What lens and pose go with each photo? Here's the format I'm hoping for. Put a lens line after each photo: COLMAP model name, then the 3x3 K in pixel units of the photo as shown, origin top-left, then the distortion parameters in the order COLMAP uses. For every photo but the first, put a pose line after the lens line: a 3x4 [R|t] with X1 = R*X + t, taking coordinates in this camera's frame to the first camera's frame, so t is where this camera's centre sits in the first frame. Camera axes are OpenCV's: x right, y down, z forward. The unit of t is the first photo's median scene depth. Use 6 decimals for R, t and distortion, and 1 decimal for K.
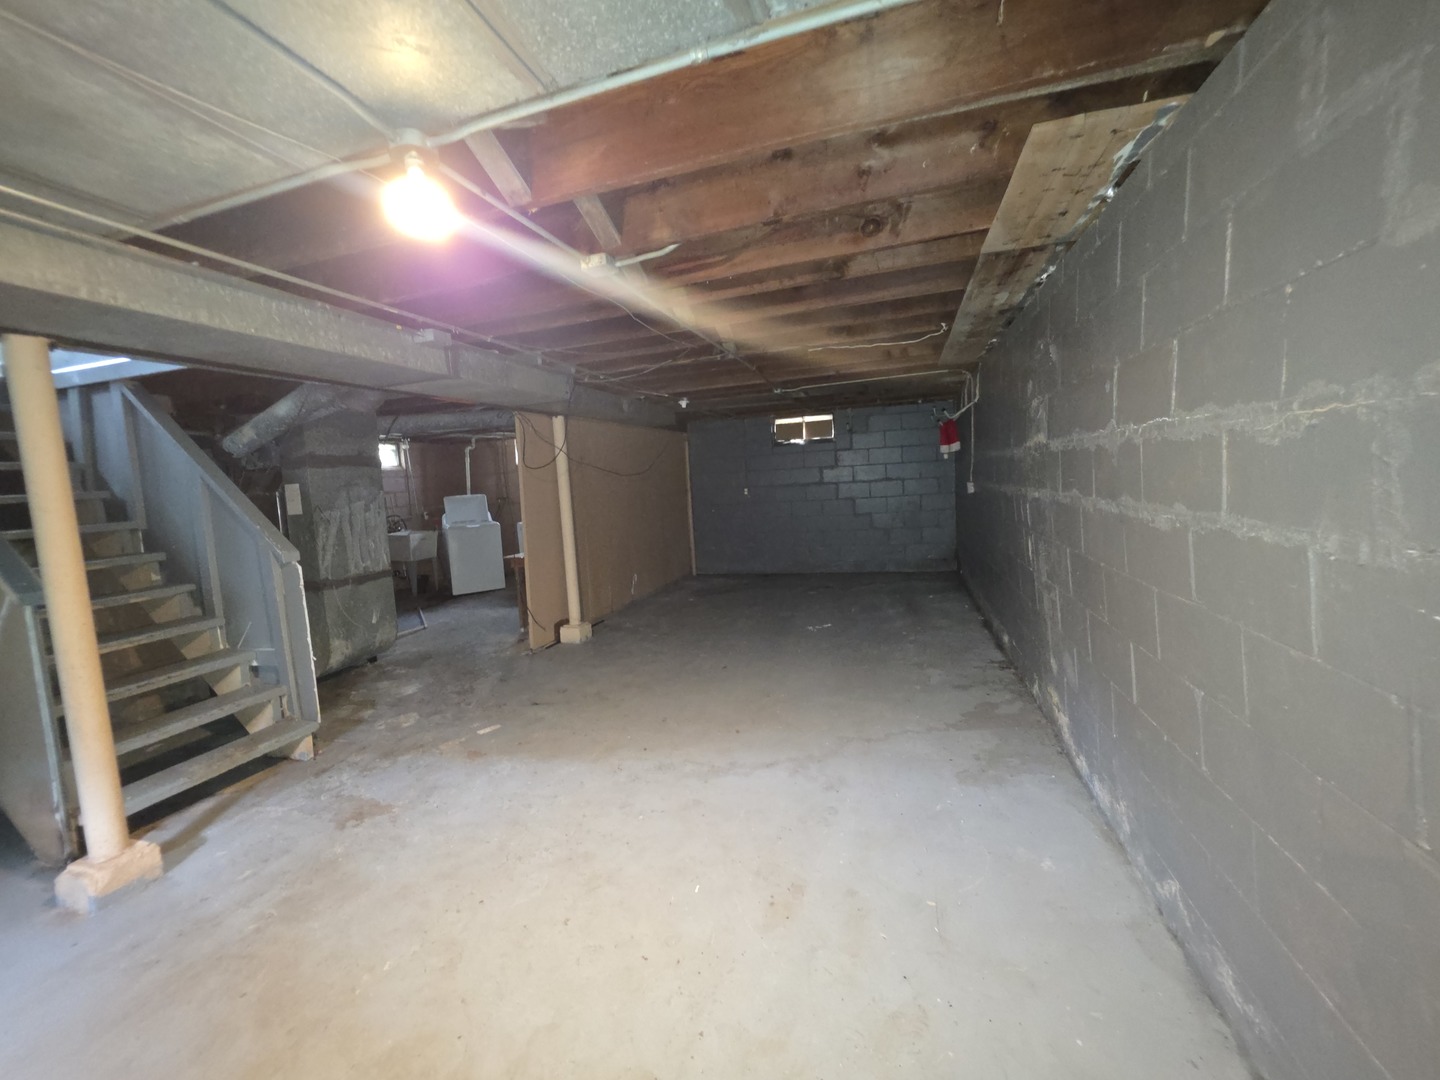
lens RADIAL K [[580.9, 0, 712.6], [0, 580.9, 528.7], [0, 0, 1]] dist [0.001949, -0.000089]
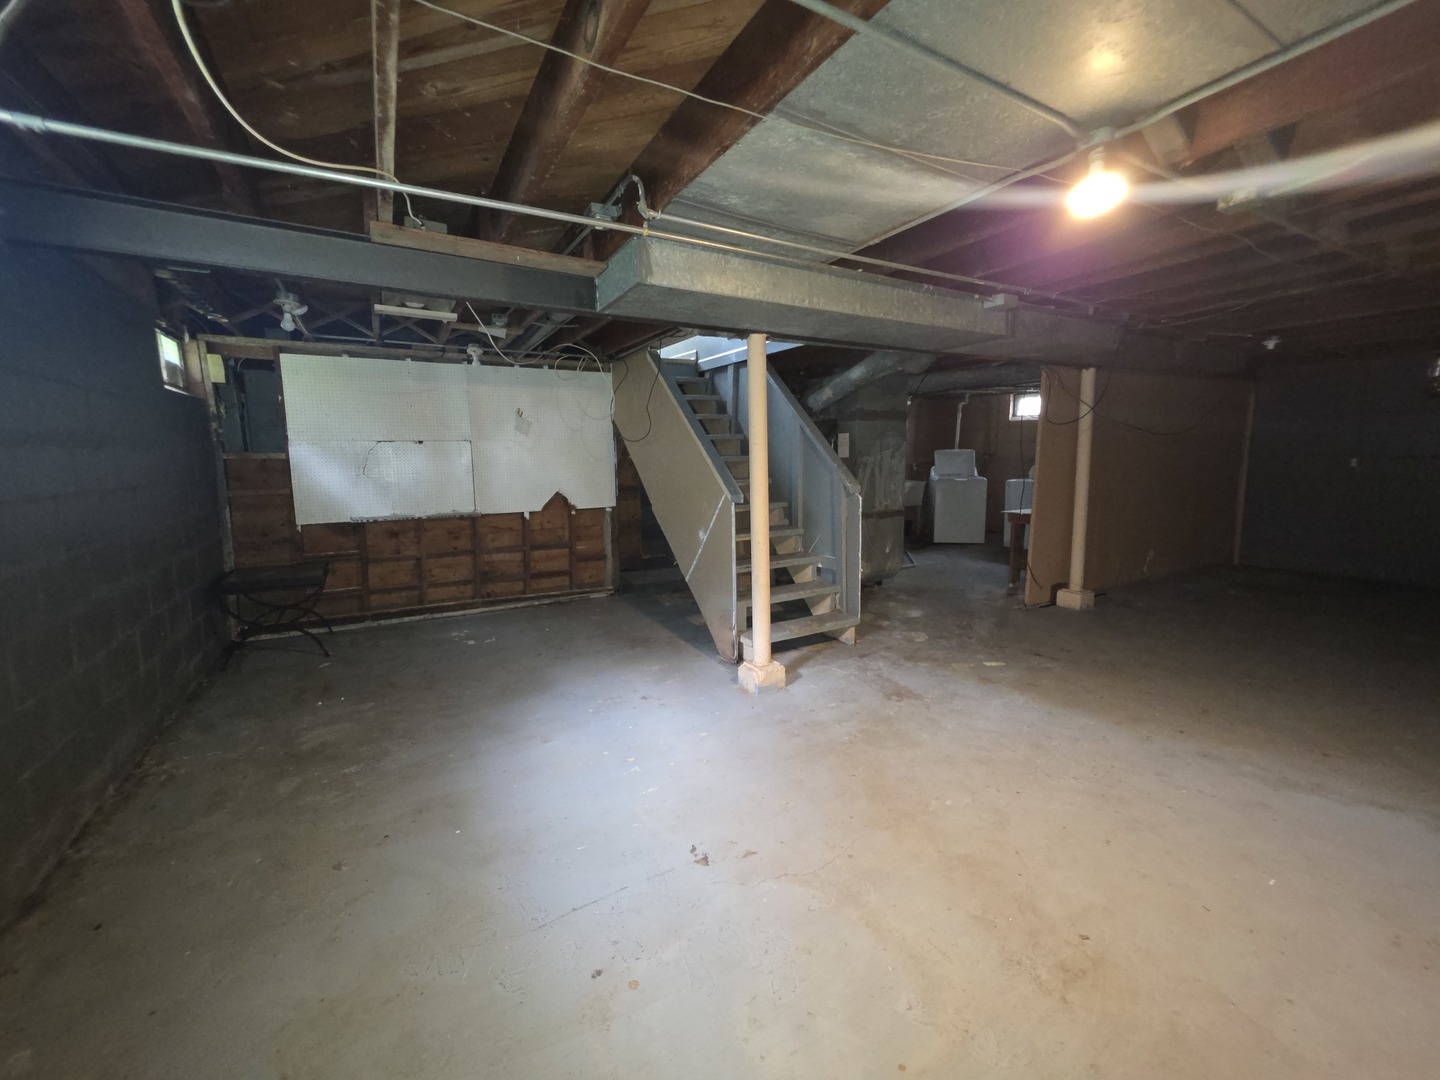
lens RADIAL K [[580.9, 0, 712.1], [0, 580.9, 526.2], [0, 0, 1]] dist [0.001949, -0.000089]
pose [[0.732924, 0.135804, -0.666619, -0.080518], [-0.088565, 0.990581, 0.104427, 0.021907], [0.674522, -0.017498, 0.738048, -0.161587]]
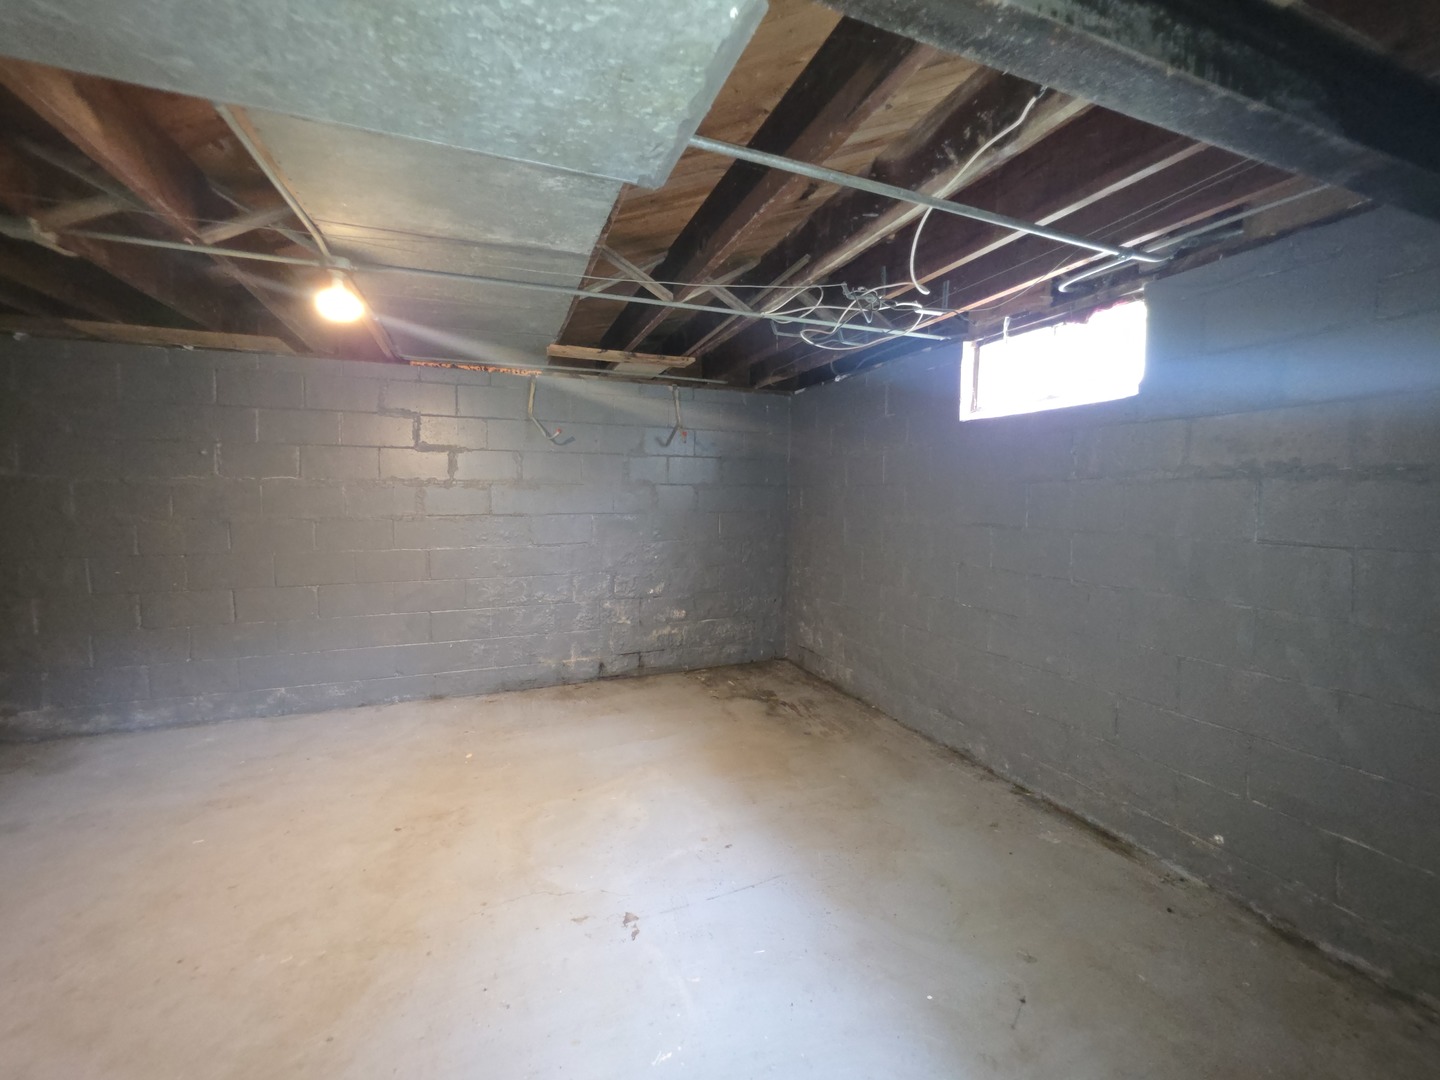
lens RADIAL K [[580.9, 0, 714.2], [0, 580.9, 527.5], [0, 0, 1]] dist [0.001949, -0.000089]
pose [[-0.631576, 0.012143, 0.775219, -0.905496], [0.098261, 0.993068, 0.064498, 0.013173], [-0.769062, 0.116909, -0.628391, 0.489797]]
